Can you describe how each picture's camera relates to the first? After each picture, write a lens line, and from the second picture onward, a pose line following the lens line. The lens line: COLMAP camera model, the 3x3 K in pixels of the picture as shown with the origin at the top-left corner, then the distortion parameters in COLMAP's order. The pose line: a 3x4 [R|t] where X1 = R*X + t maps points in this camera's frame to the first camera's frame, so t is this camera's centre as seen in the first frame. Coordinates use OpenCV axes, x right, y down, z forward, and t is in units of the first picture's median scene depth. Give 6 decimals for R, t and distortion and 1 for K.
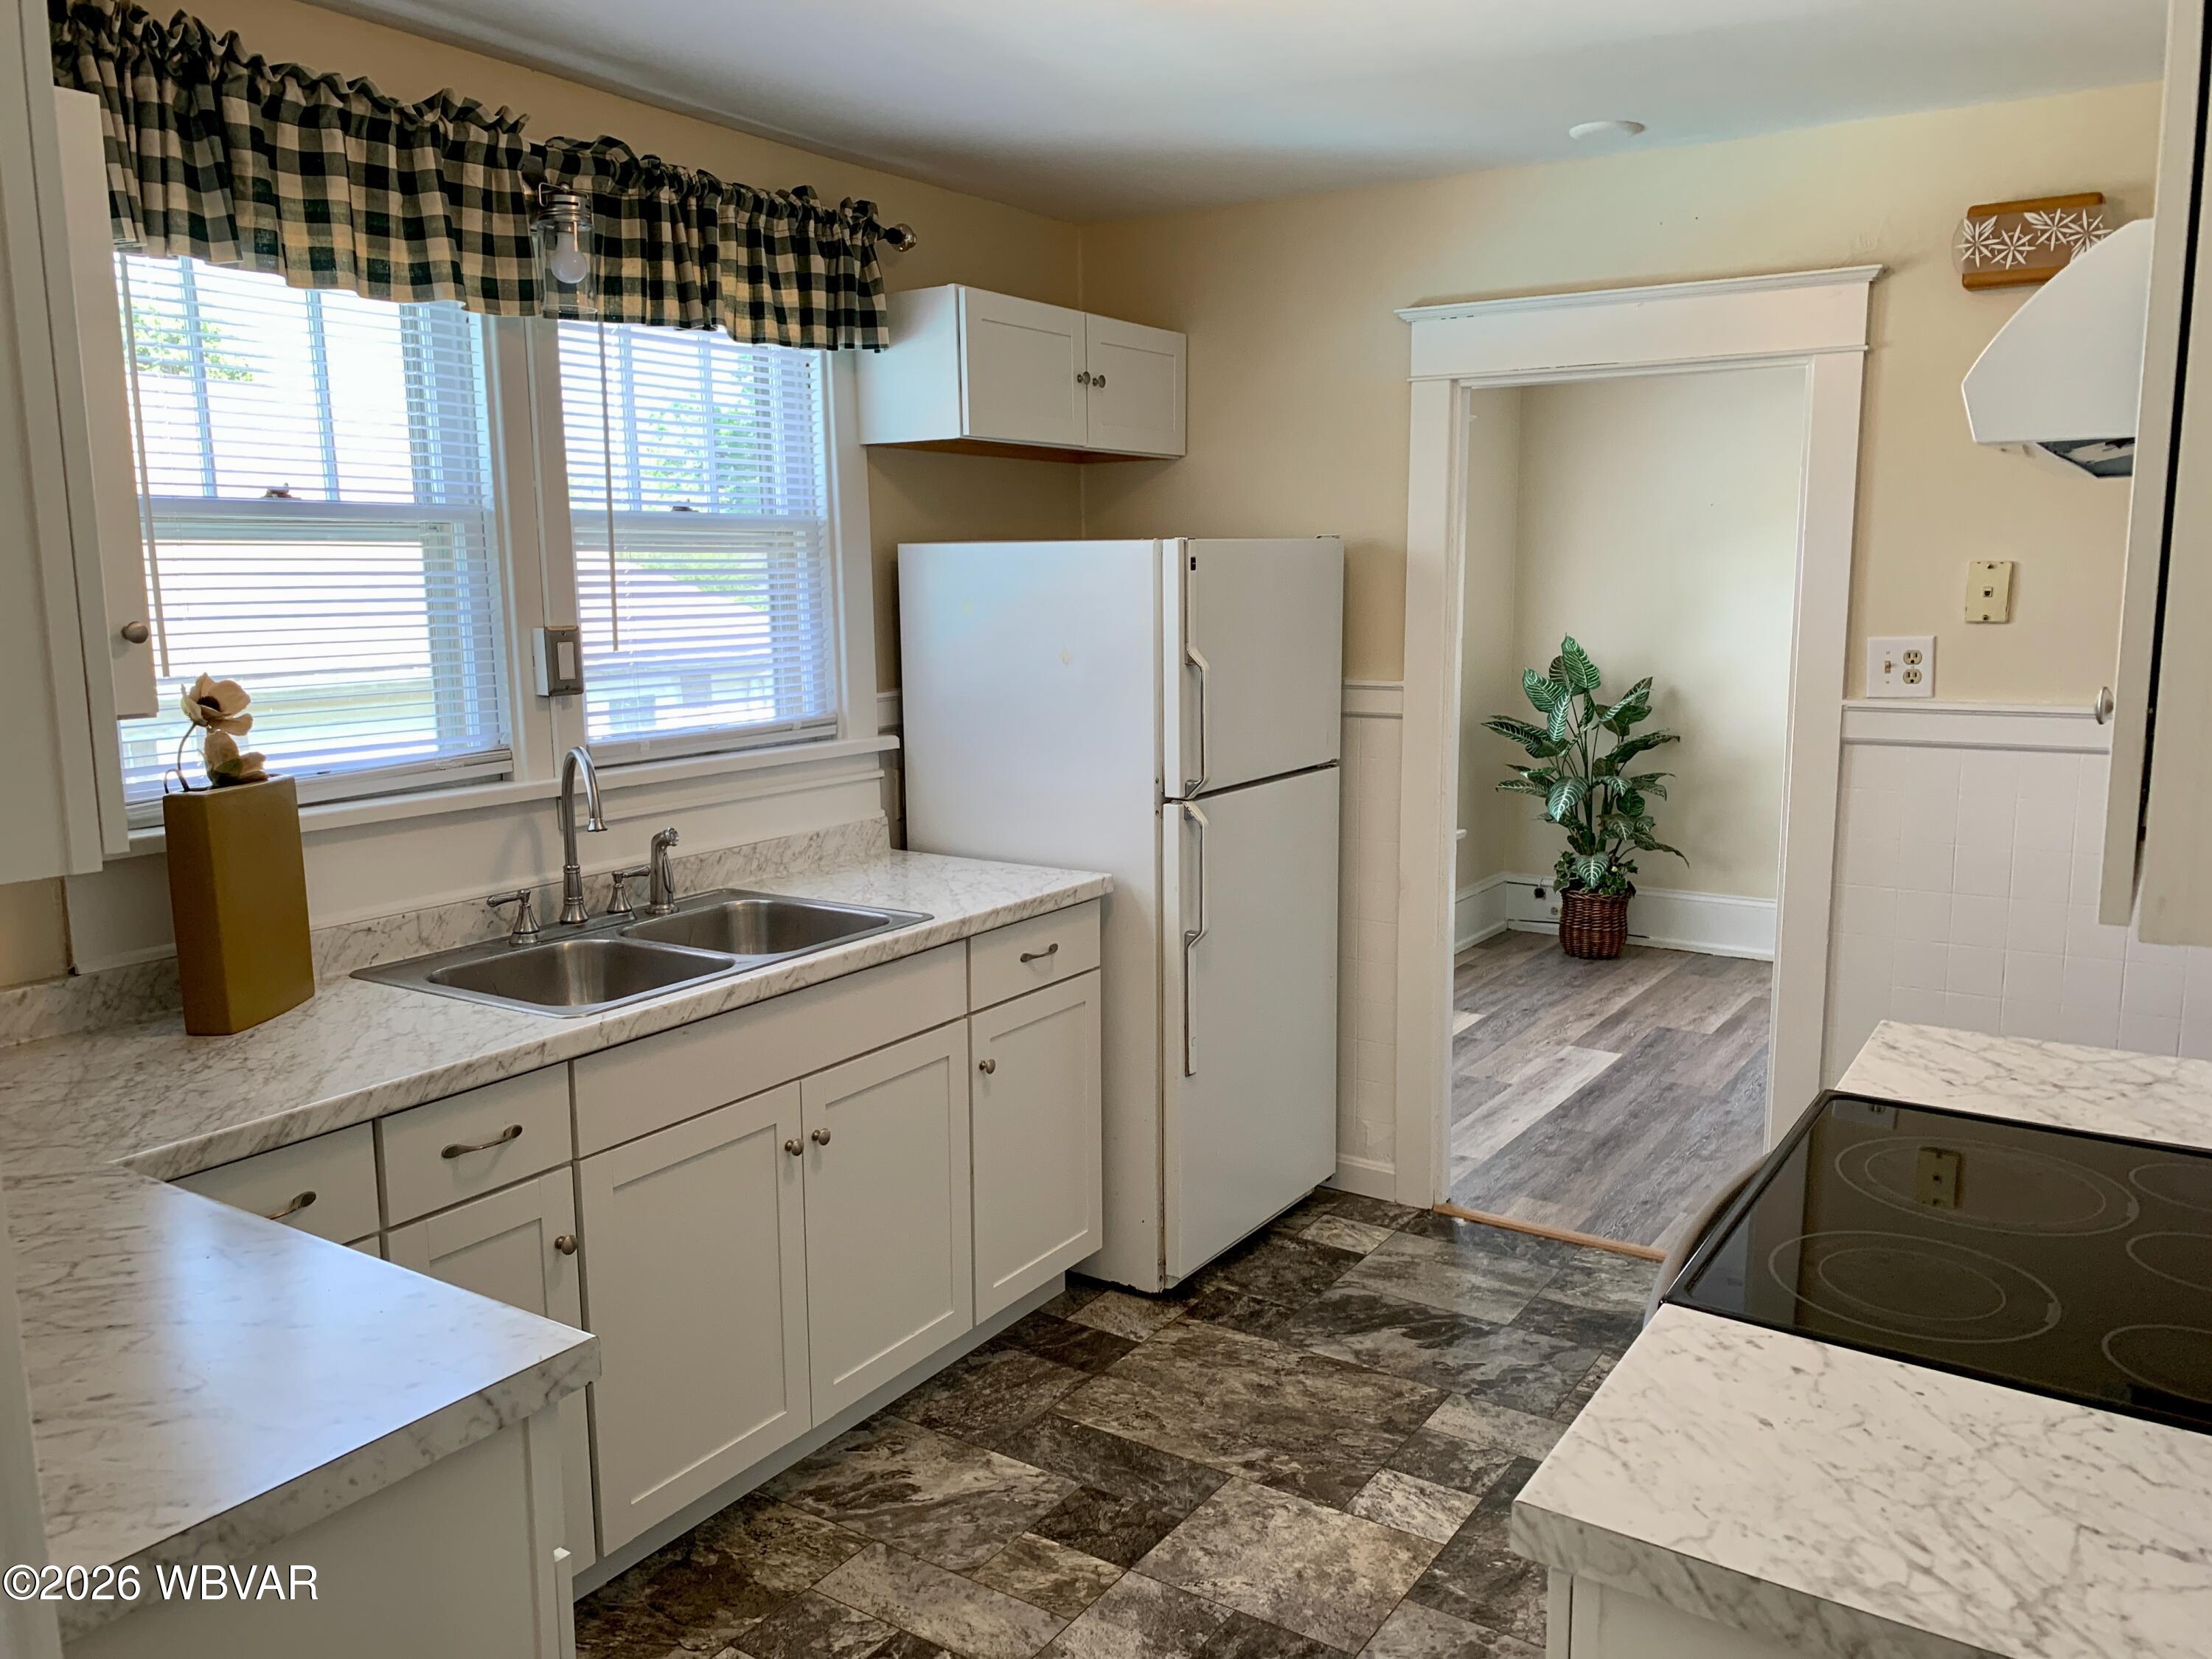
lens RADIAL K [[1689.5, 0, 1094.7], [0, 1689.5, 832.3], [0, 0, 1]] dist [0.005322, 0.019620]
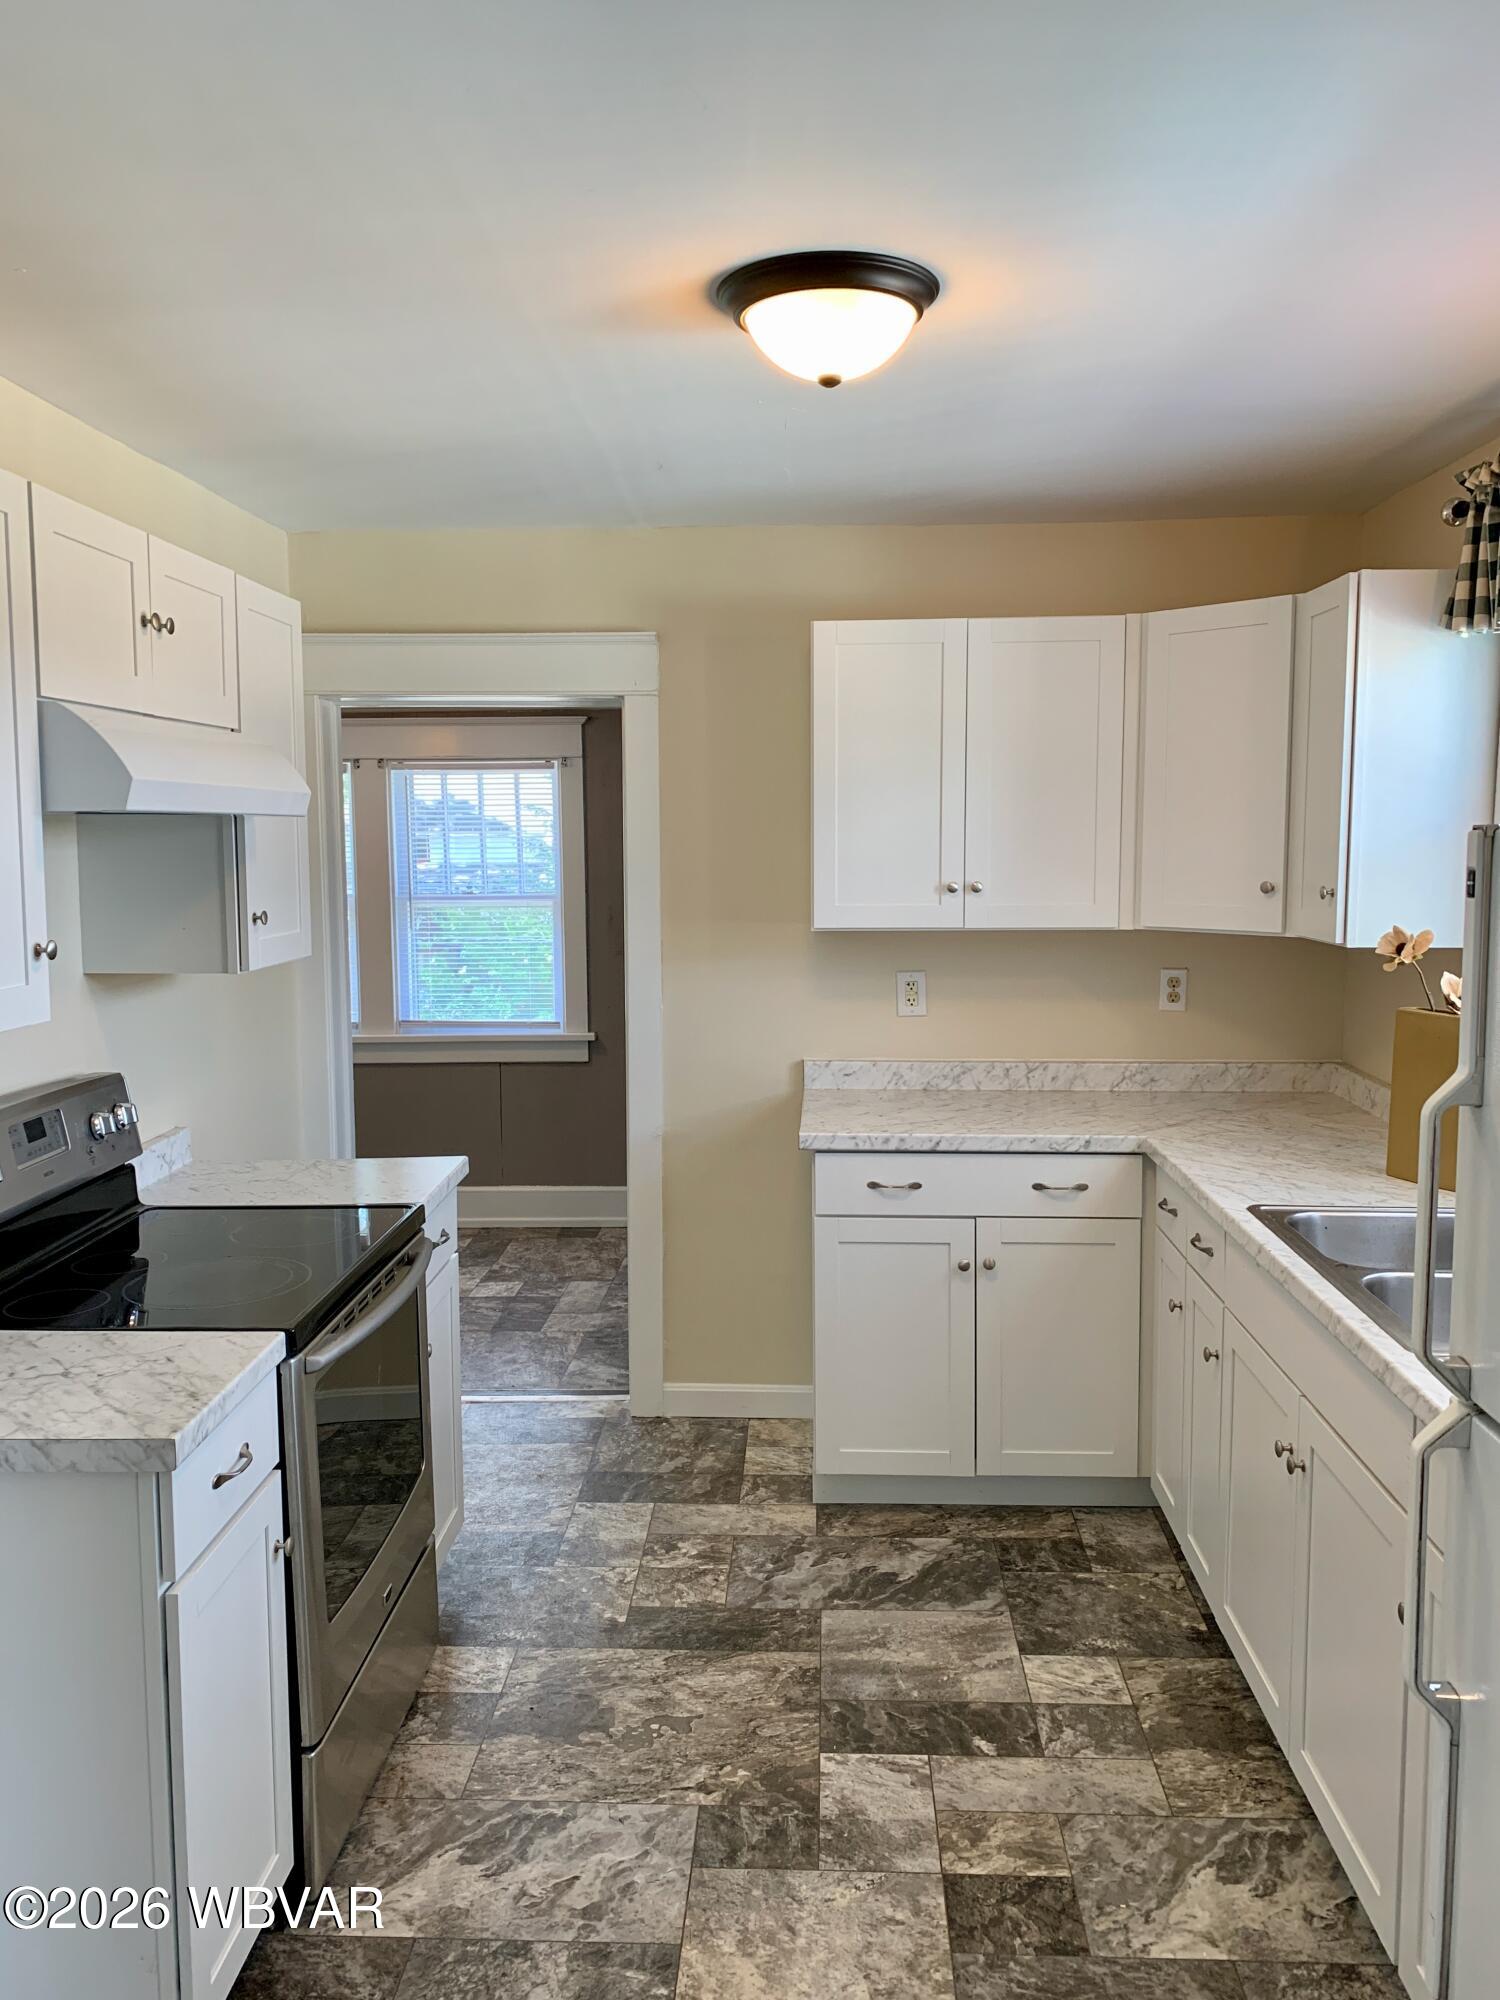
lens RADIAL K [[1527.5, 0, 780.2], [0, 1527.5, 983.0], [0, 0, 1]] dist [0.005322, 0.019620]
pose [[-0.843440, 0.065314, -0.533238, 0.489368], [-0.074632, 0.968712, 0.236701, -0.246785], [0.532014, 0.239439, -0.812176, 1.395104]]
